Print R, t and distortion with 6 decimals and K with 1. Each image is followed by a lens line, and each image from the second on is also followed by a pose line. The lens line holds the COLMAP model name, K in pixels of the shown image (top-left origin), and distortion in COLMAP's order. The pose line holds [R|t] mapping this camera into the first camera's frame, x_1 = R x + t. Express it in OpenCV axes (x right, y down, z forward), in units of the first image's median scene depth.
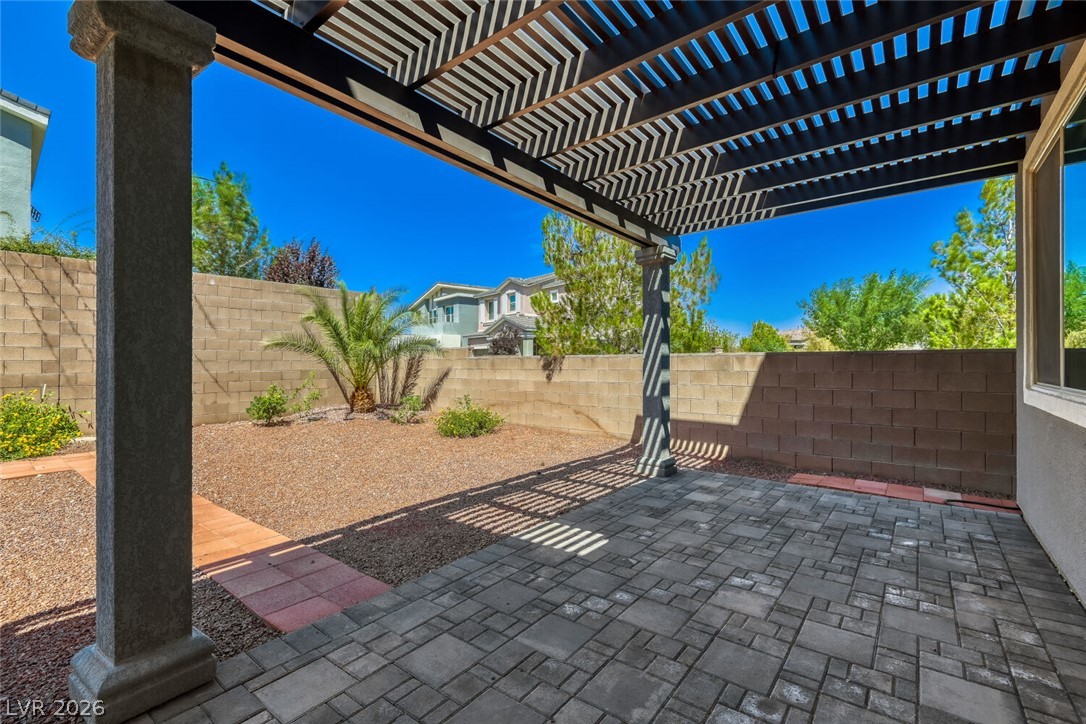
lens RADIAL K [[485.3, 0, 551.6], [0, 485.3, 340.9], [0, 0, 1]] dist [0.001997, -0.008380]
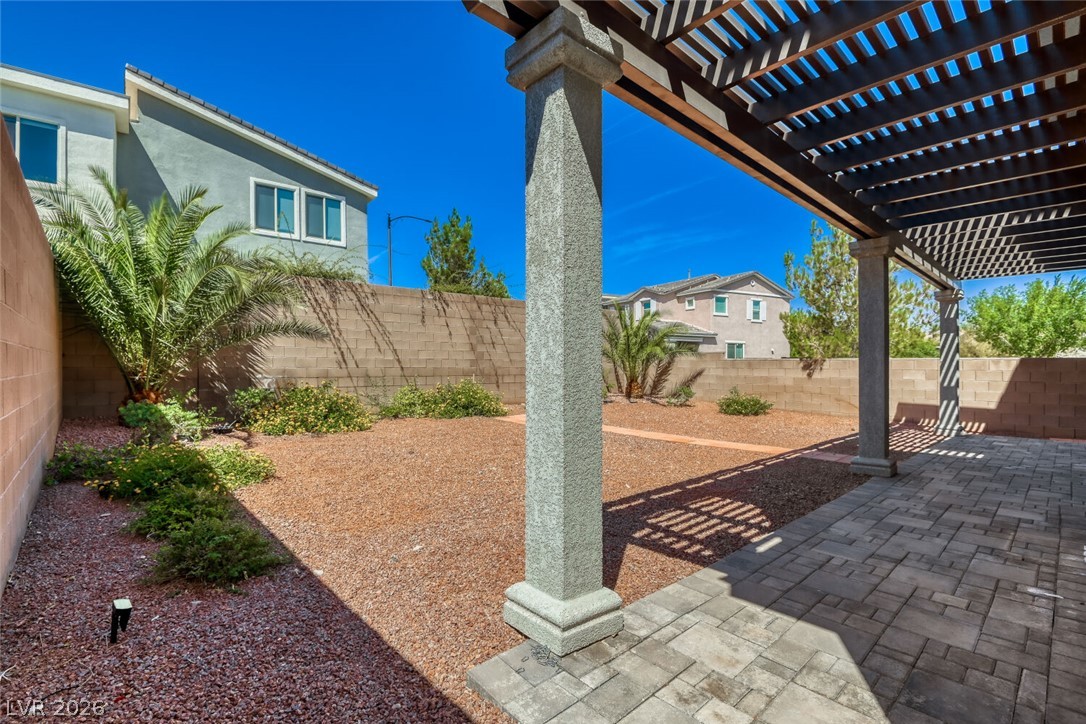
lens RADIAL K [[485.3, 0, 535.7], [0, 485.3, 333.9], [0, 0, 1]] dist [0.001997, -0.008380]
pose [[0.984097, -0.001758, -0.177624, -0.874624], [-0.001283, 0.999855, -0.017009, -0.025731], [0.177628, 0.016966, 0.983951, -0.821709]]
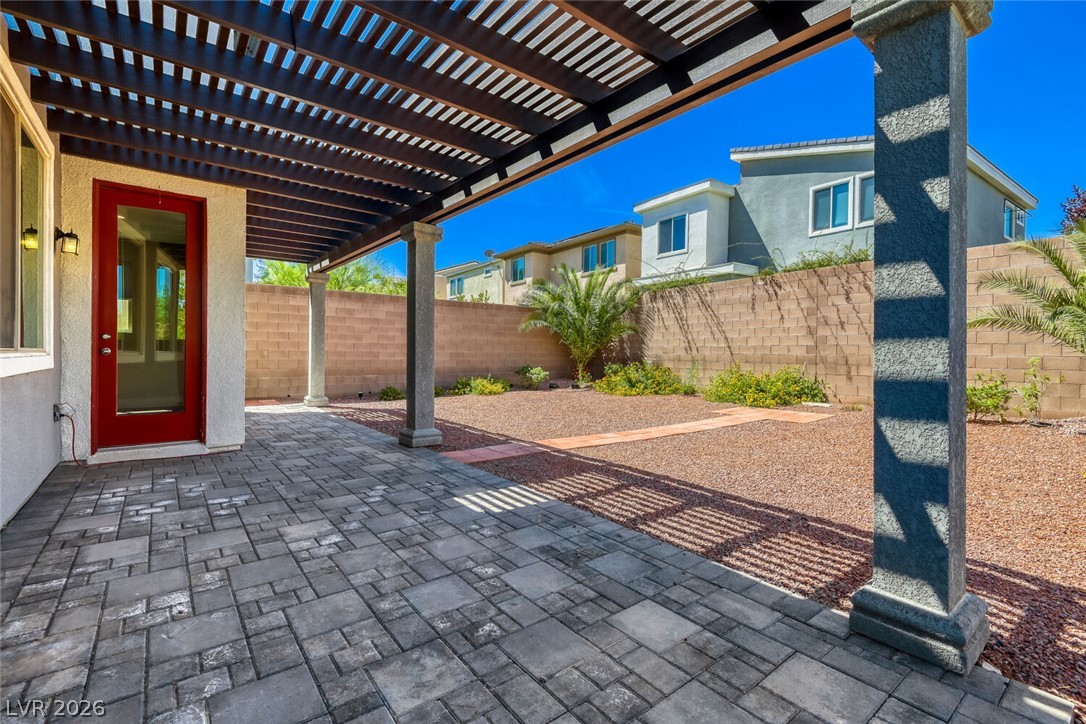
lens RADIAL K [[485.3, 0, 542.0], [0, 485.3, 352.0], [0, 0, 1]] dist [0.001997, -0.008380]
pose [[-0.252486, -0.000836, -0.967600, 0.712342], [0.031076, 0.999477, -0.008972, 0.075365], [0.967101, -0.032334, -0.252328, 0.961436]]
